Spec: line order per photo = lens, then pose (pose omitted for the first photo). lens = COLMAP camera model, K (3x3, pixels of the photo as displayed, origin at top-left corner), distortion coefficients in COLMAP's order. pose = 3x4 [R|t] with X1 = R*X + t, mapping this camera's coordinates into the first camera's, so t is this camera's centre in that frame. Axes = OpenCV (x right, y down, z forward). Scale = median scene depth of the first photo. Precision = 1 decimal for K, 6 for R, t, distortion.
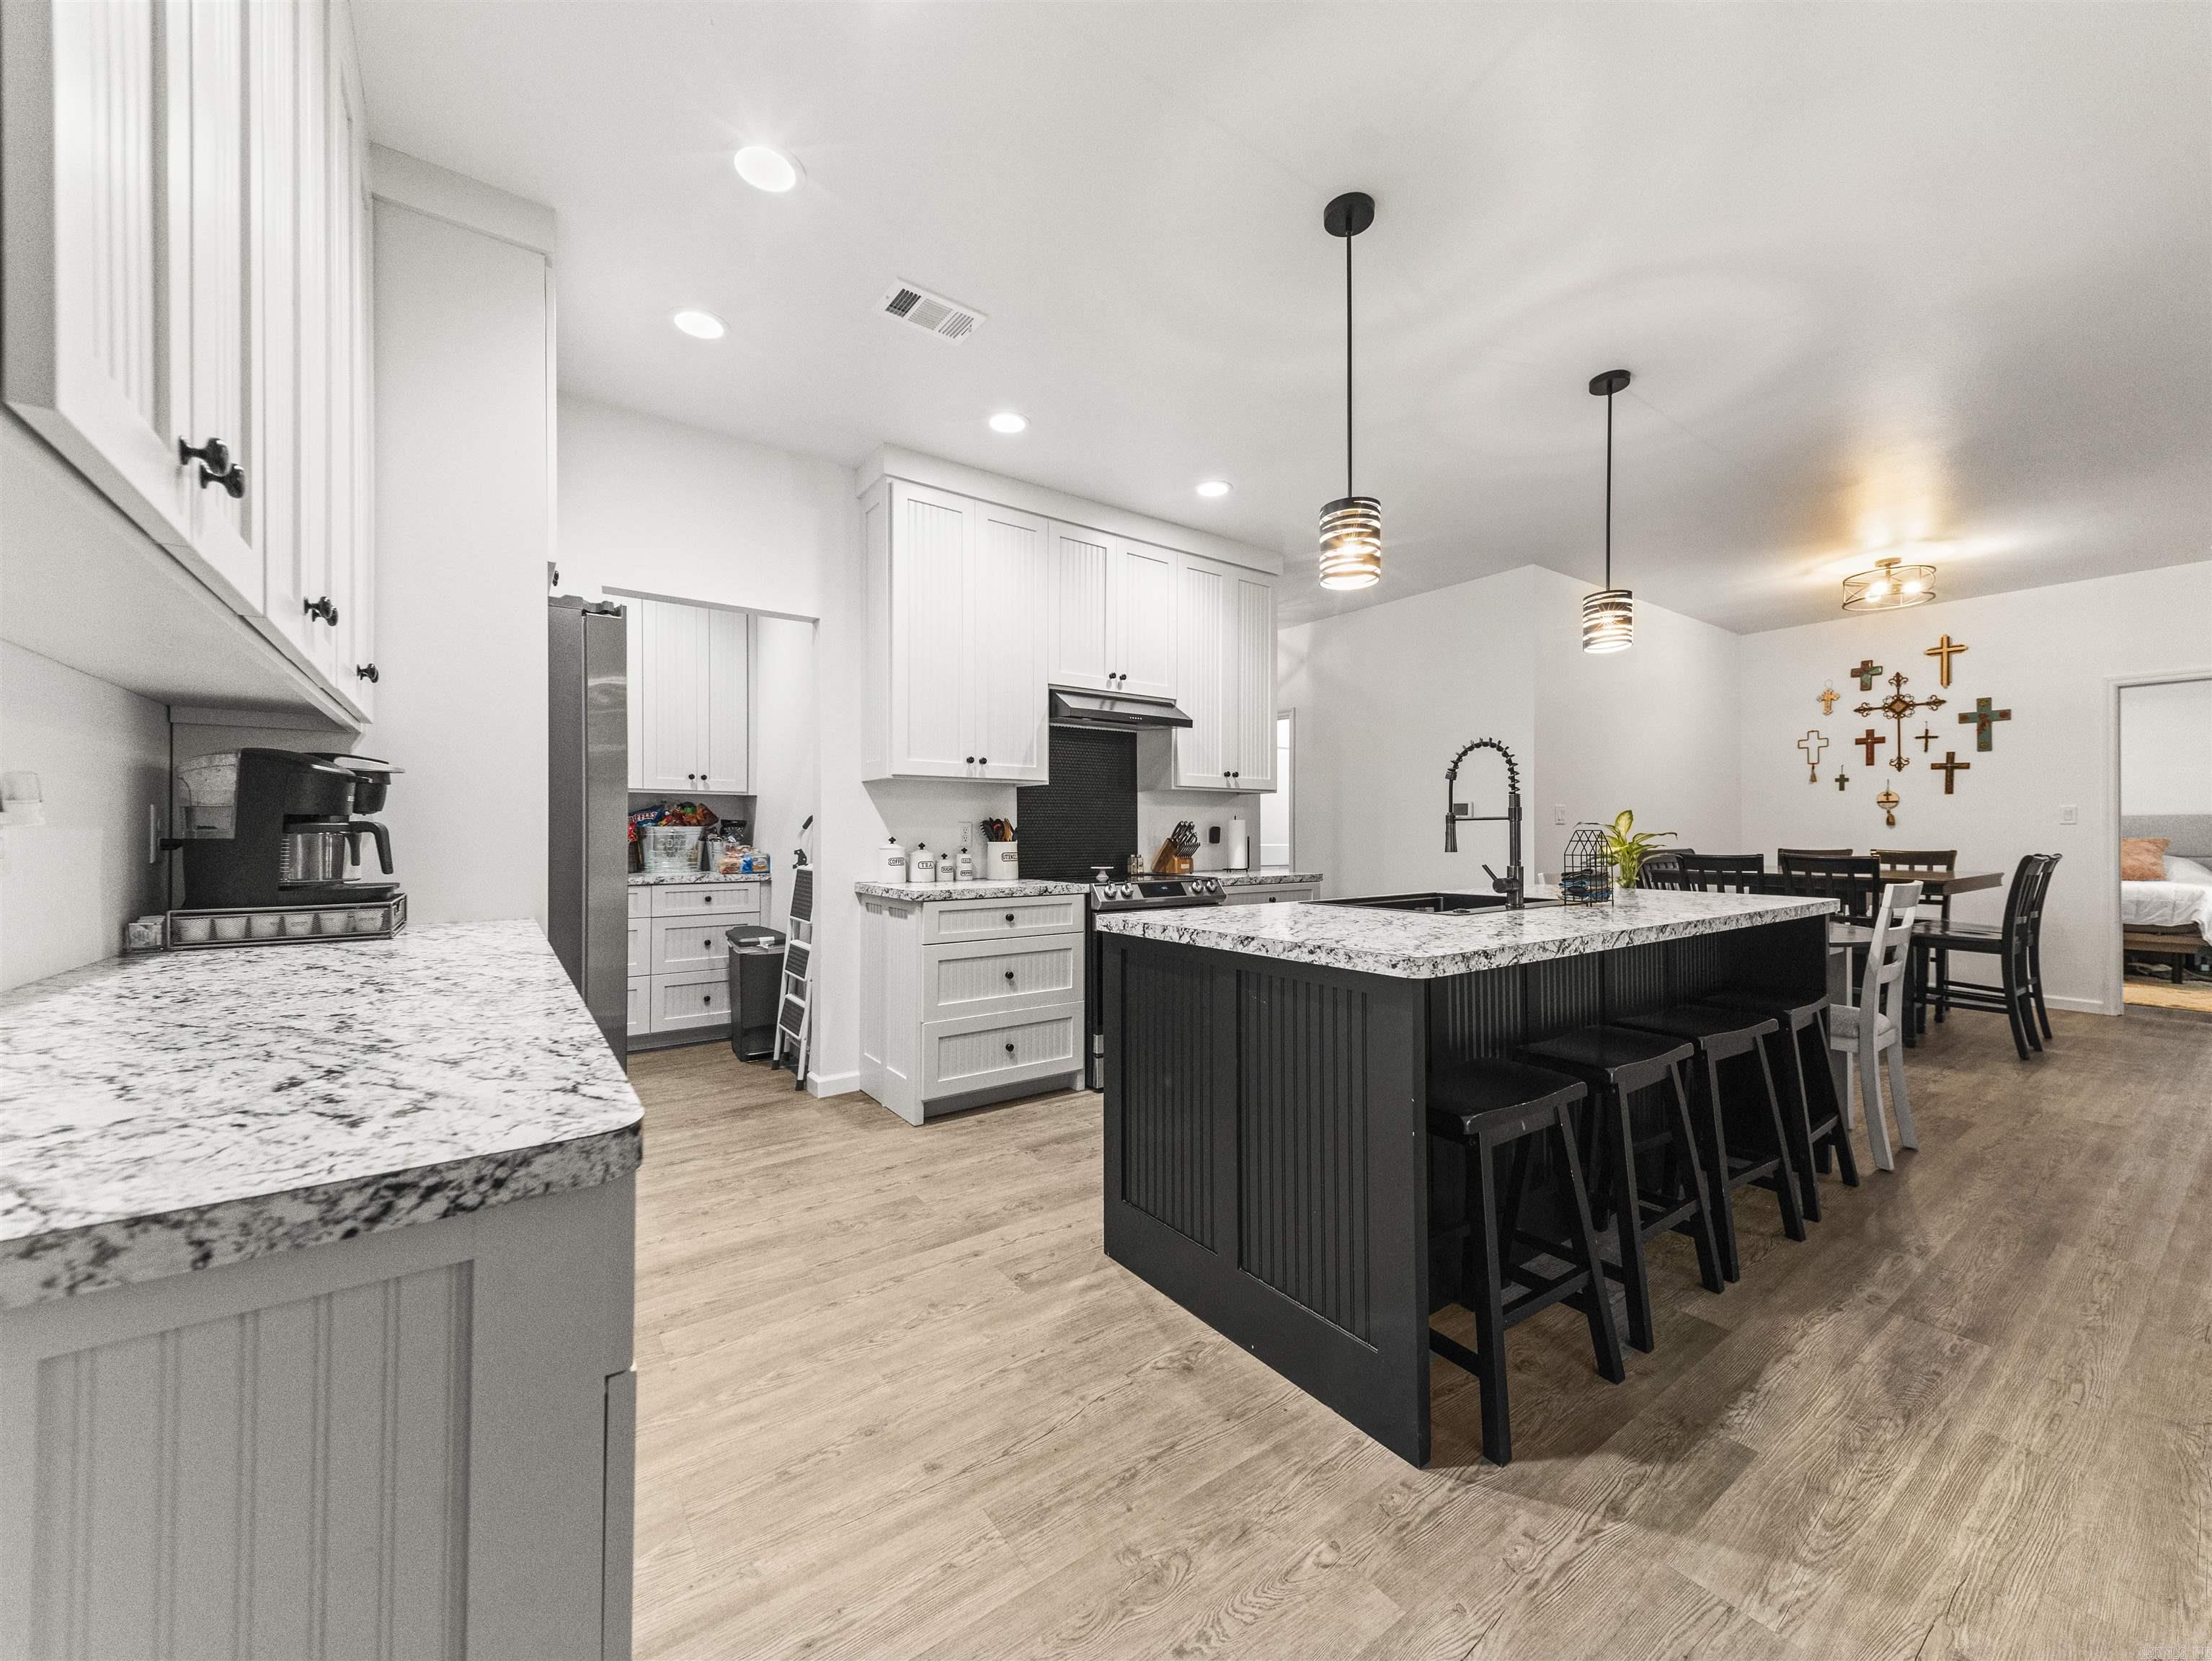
lens RADIAL K [[849.3, 0, 1109.3], [0, 849.3, 825.4], [0, 0, 1]] dist [0.037213, -0.014351]
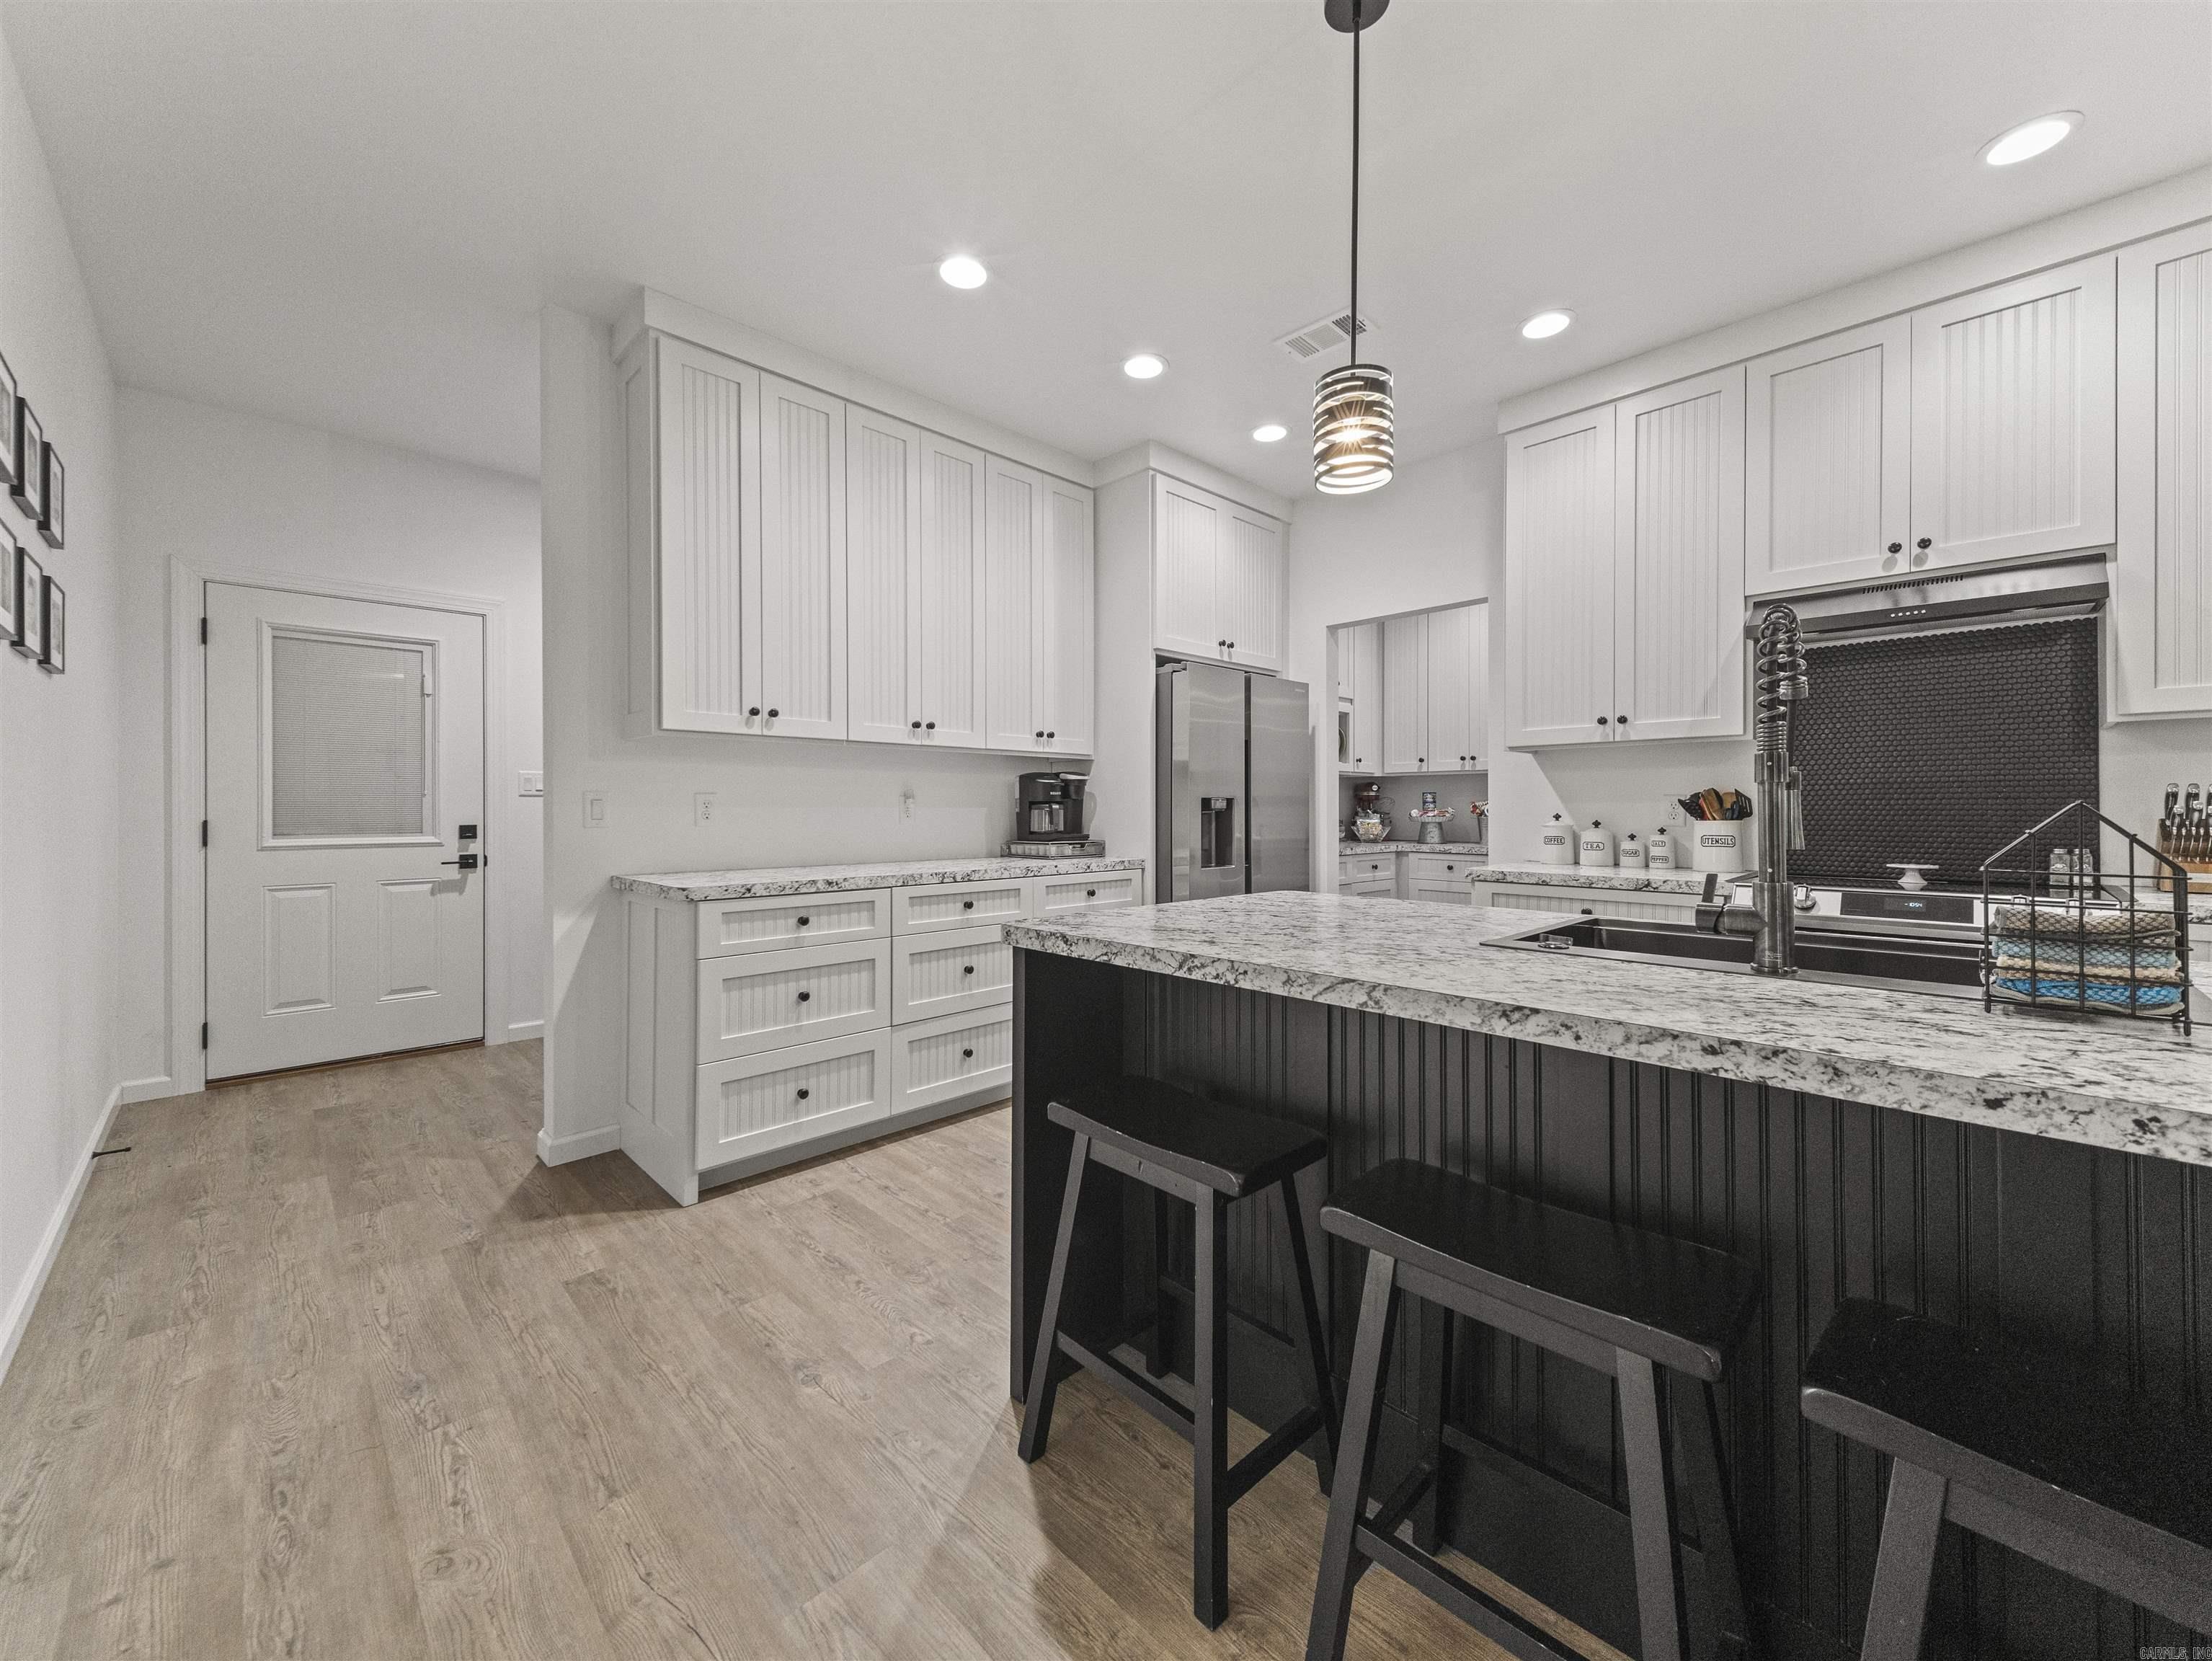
lens RADIAL K [[860.5, 0, 1110.9], [0, 860.5, 805.2], [0, 0, 1]] dist [0.035836, -0.011971]
pose [[0.152939, -0.004556, -0.988225, 0.759522], [0.009288, 0.999952, -0.003173, 0.004461], [0.988192, -0.008694, 0.152974, 0.500948]]
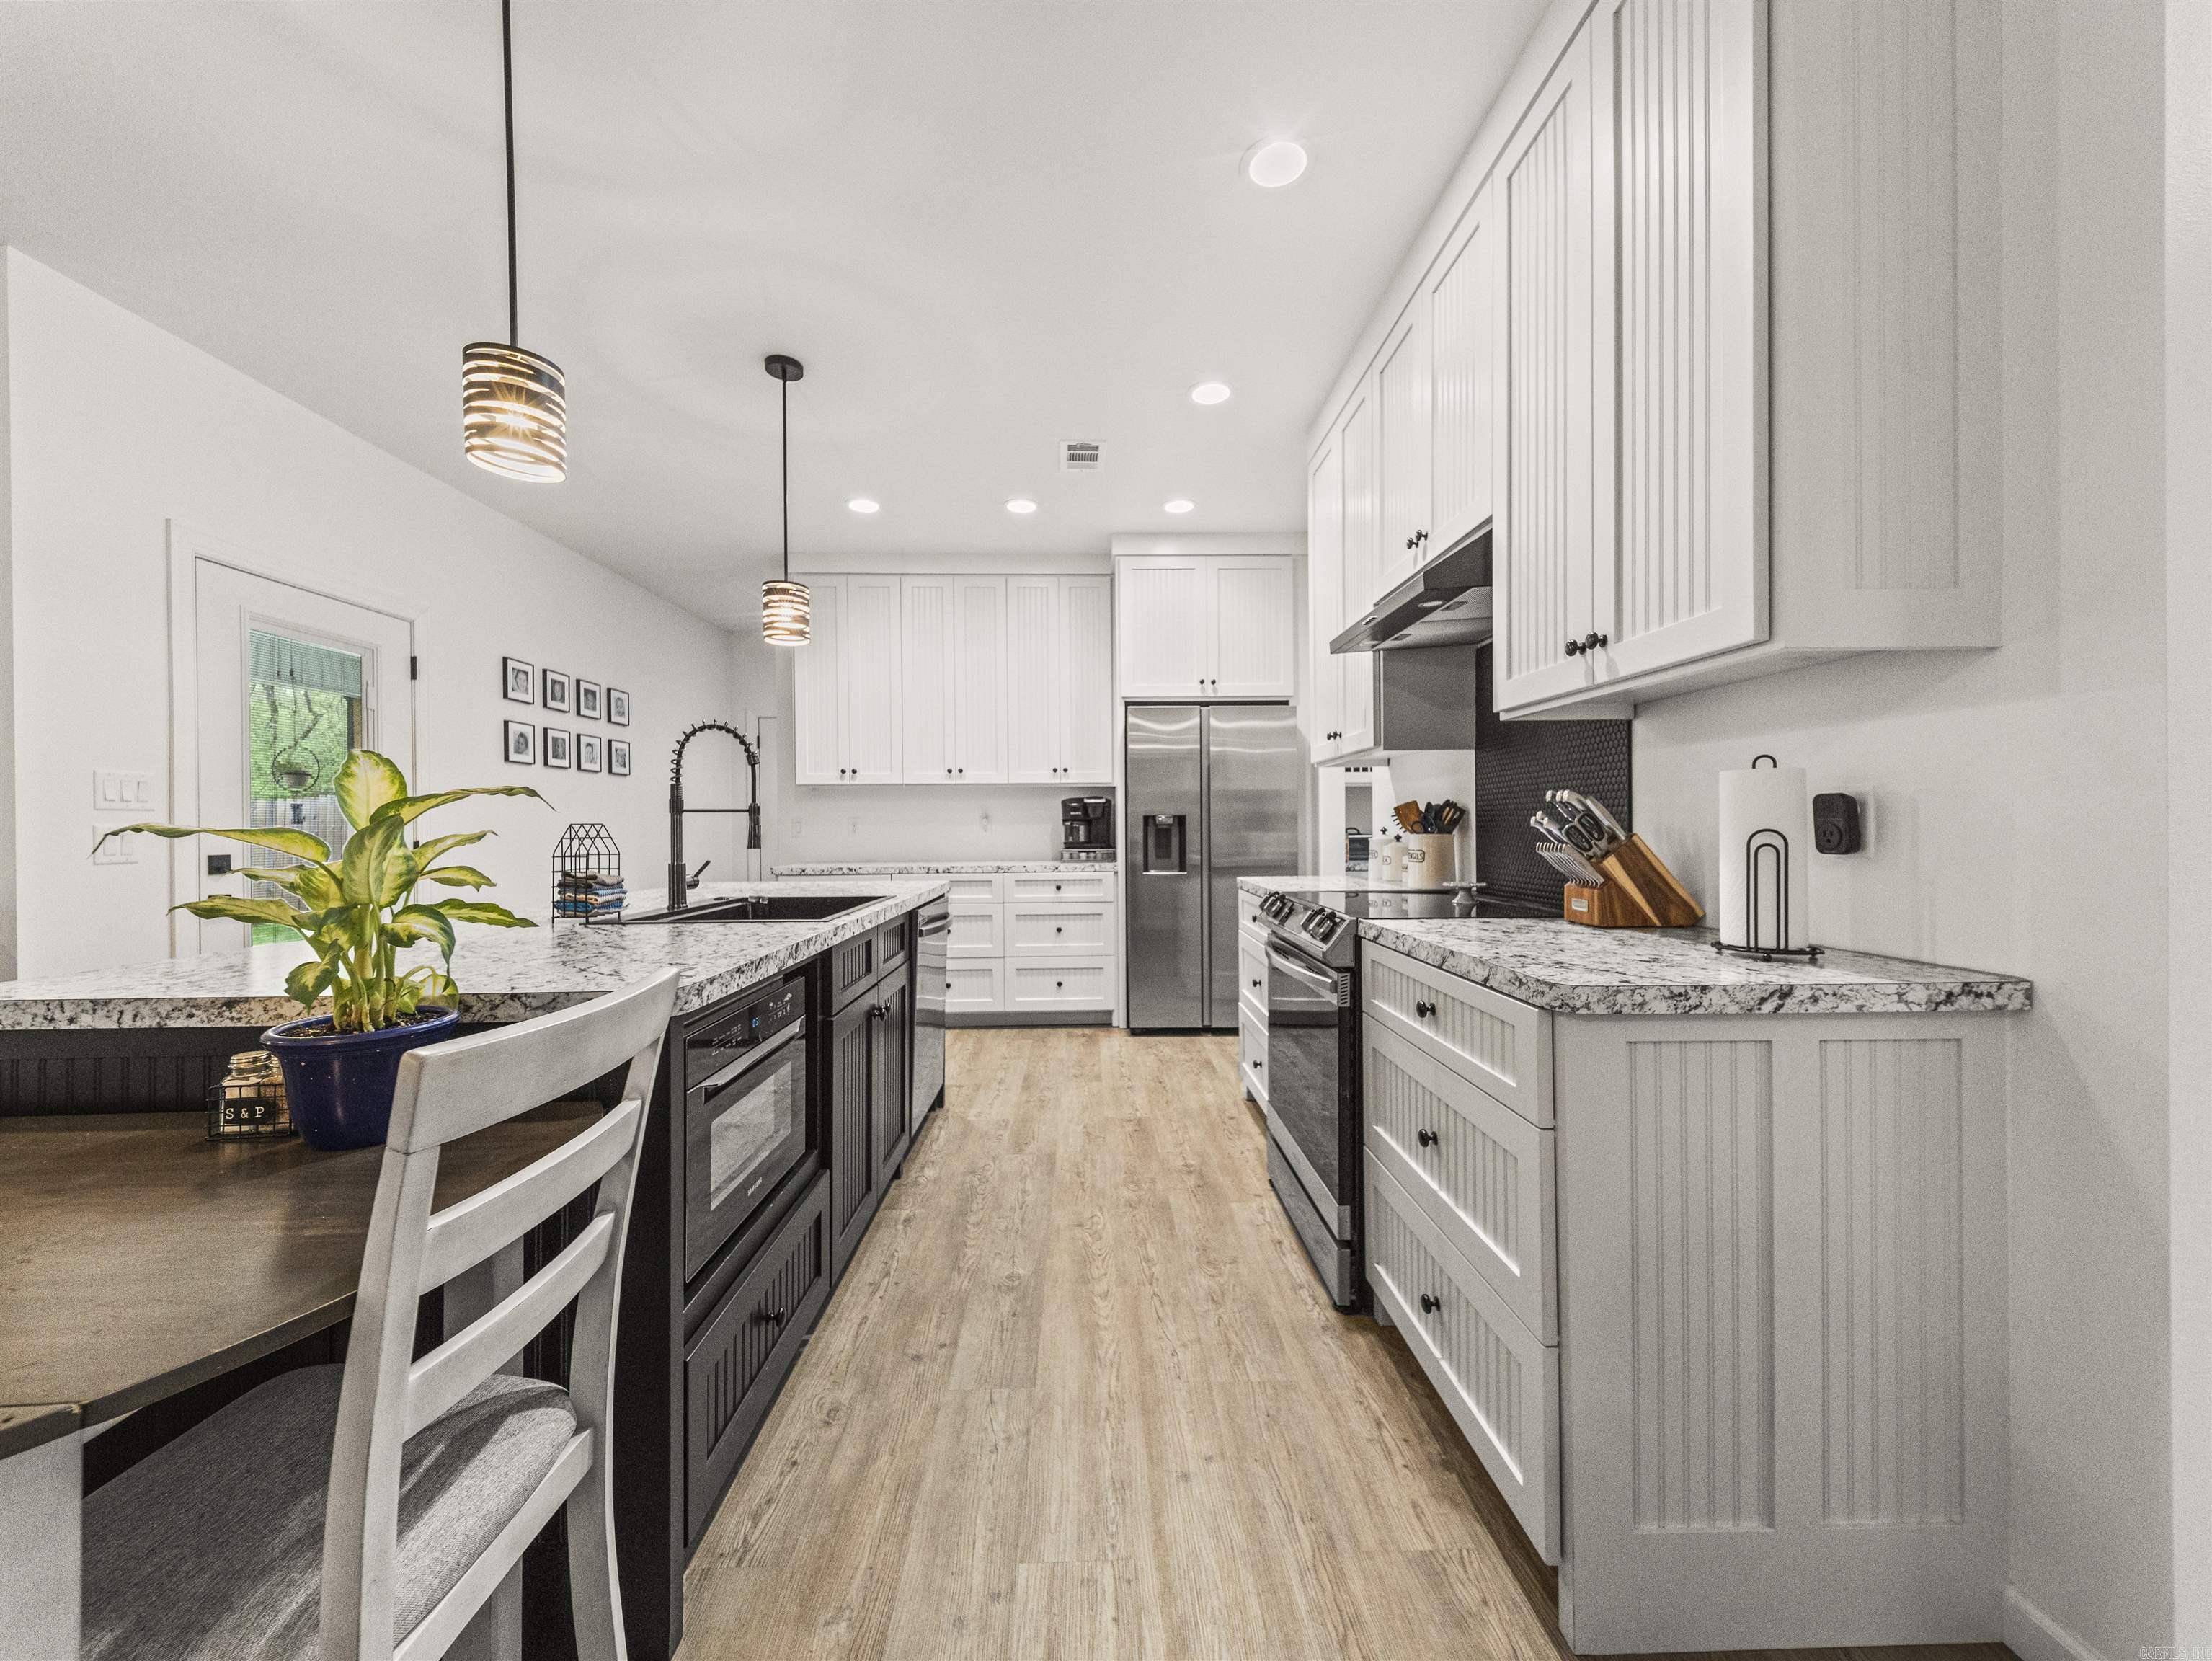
lens RADIAL K [[849.3, 0, 1109.3], [0, 849.3, 825.4], [0, 0, 1]] dist [0.037213, -0.014351]
pose [[-0.559628, 0.004461, -0.828732, 0.838306], [0.015797, 0.999861, -0.005285, 0.016532], [0.828593, -0.016049, -0.559621, 1.631112]]
